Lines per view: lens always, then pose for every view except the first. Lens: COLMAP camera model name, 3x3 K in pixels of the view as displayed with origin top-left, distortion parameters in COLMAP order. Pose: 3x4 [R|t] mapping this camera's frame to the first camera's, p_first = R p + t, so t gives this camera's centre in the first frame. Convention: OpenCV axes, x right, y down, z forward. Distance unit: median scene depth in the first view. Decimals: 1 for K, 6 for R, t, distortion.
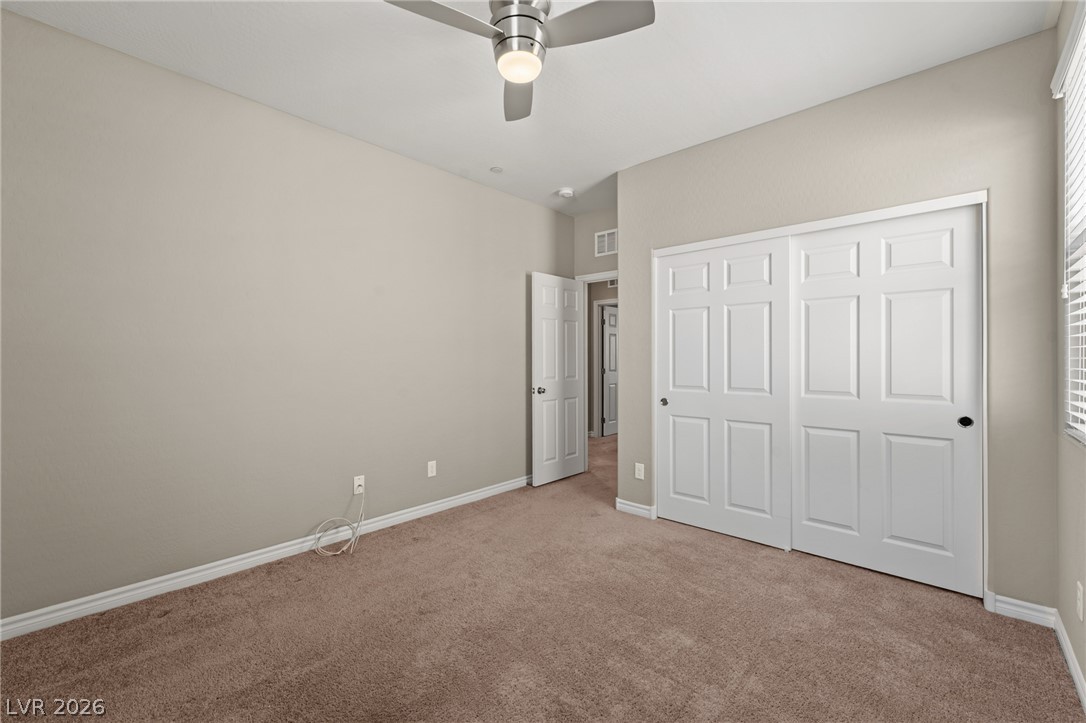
lens RADIAL K [[457.1, 0, 508.6], [0, 457.1, 352.0], [0, 0, 1]] dist [0.000018, -0.000055]
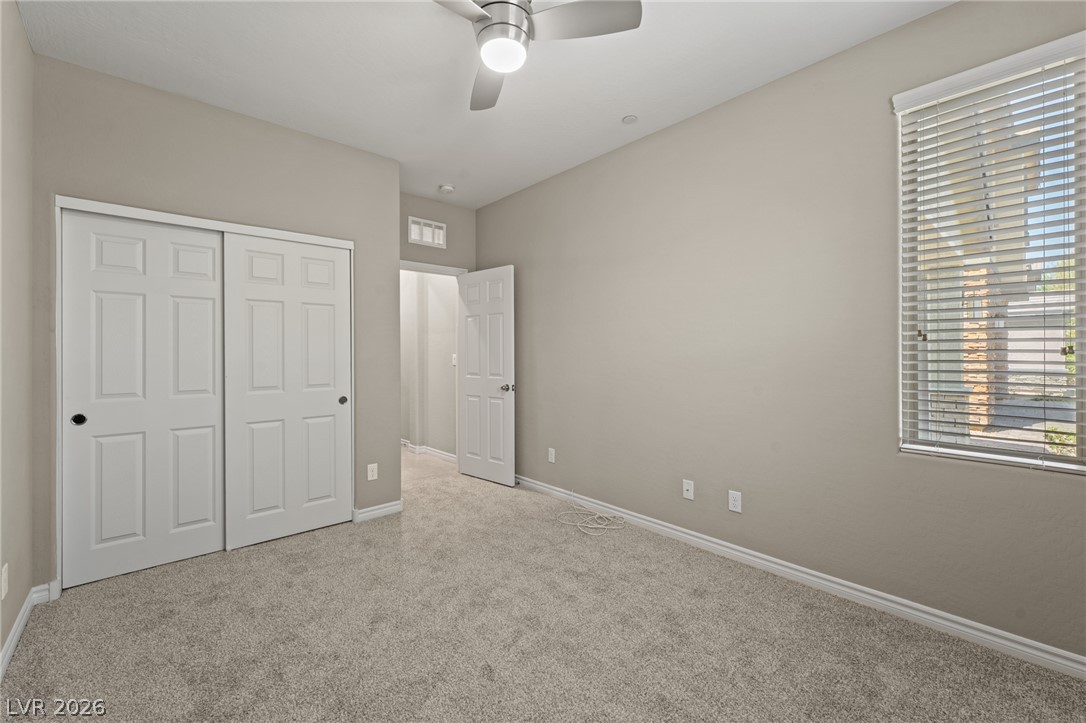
lens RADIAL K [[457.1, 0, 508.6], [0, 457.1, 352.0], [0, 0, 1]] dist [0.000018, -0.000055]
pose [[0.119249, 0.004013, 0.992856, -0.282850], [-0.003991, 0.999986, -0.003563, 0.004289], [-0.992856, -0.003538, 0.119264, 0.259814]]
